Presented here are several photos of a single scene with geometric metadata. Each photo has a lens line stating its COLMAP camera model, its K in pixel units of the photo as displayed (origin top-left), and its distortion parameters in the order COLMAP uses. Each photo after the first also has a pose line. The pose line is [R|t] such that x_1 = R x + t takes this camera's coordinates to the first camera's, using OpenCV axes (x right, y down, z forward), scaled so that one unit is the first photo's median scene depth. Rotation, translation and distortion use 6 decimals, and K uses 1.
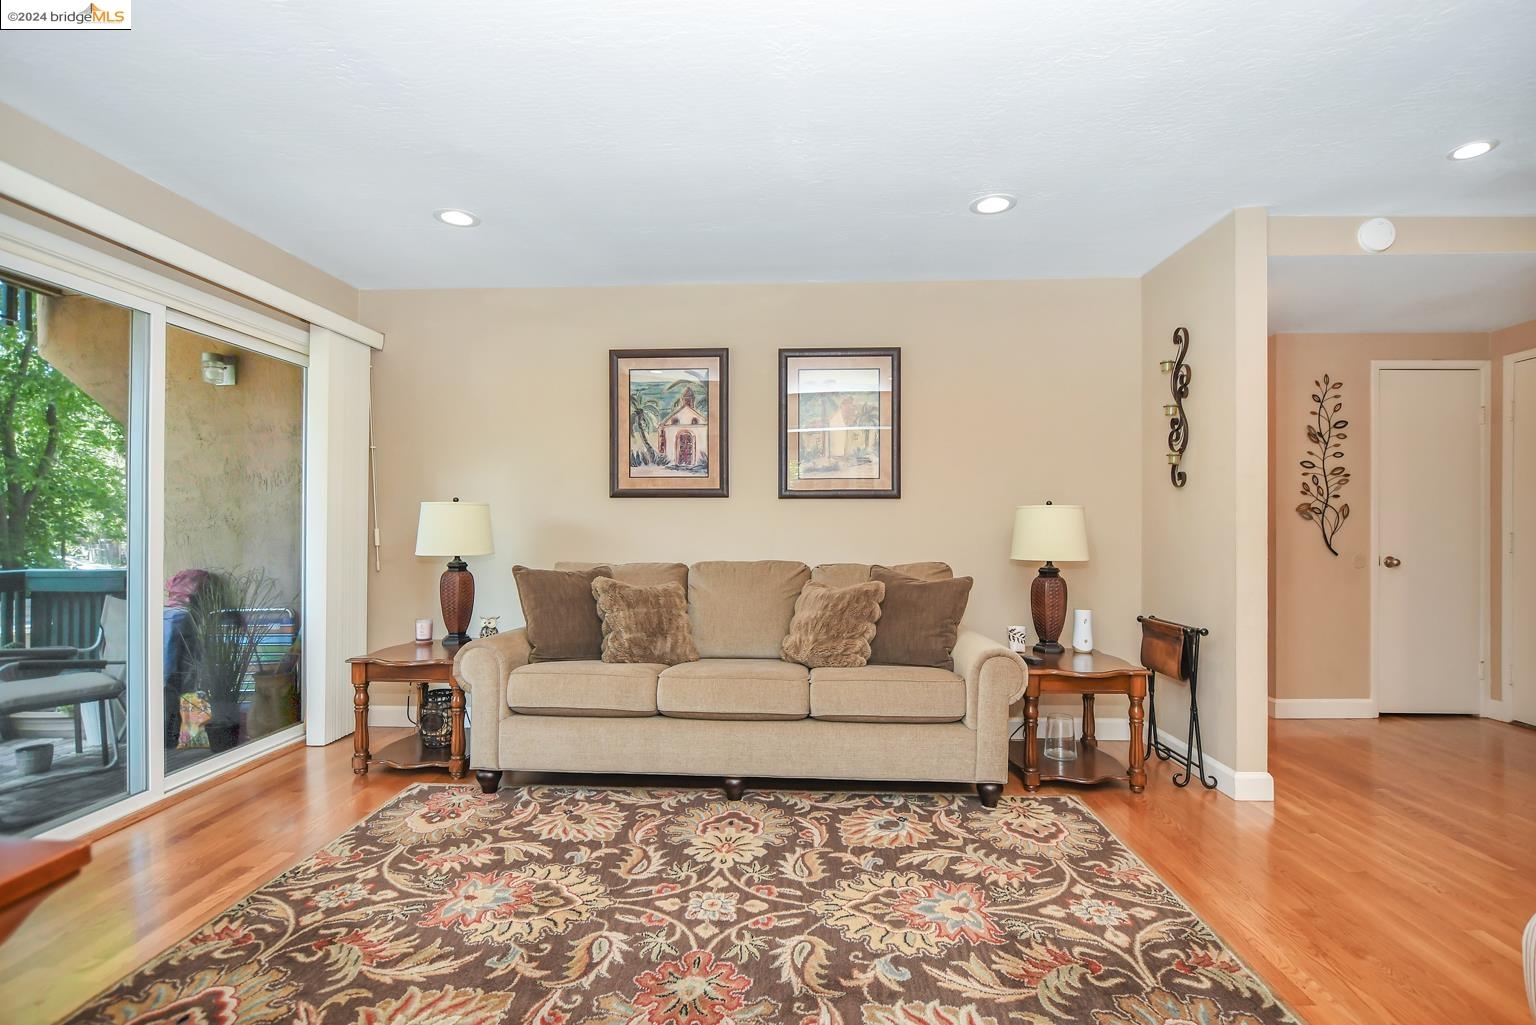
lens RADIAL K [[702.8, 0, 772.1], [0, 702.8, 517.5], [0, 0, 1]] dist [0.001838, 0.000248]
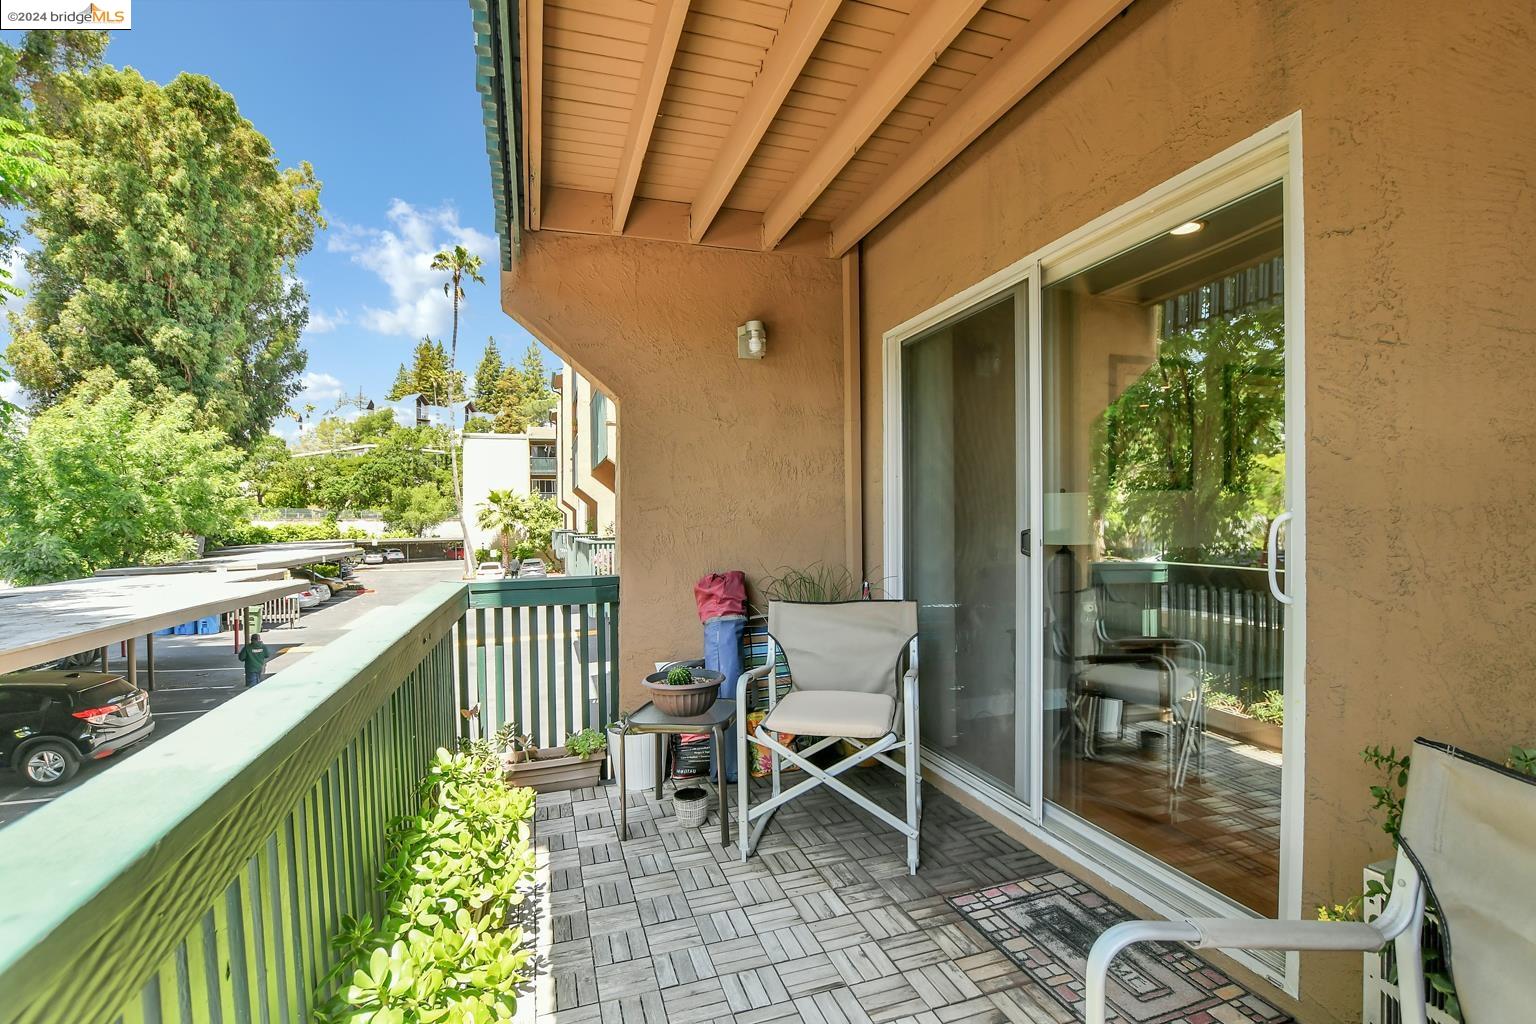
lens RADIAL K [[702.8, 0, 766.5], [0, 702.8, 518.1], [0, 0, 1]] dist [0.001838, 0.000248]
pose [[0.939555, -0.011407, 0.342208, -1.052953], [0.010043, 0.999933, 0.005757, 0.004492], [-0.342250, -0.001972, 0.939607, 0.176509]]
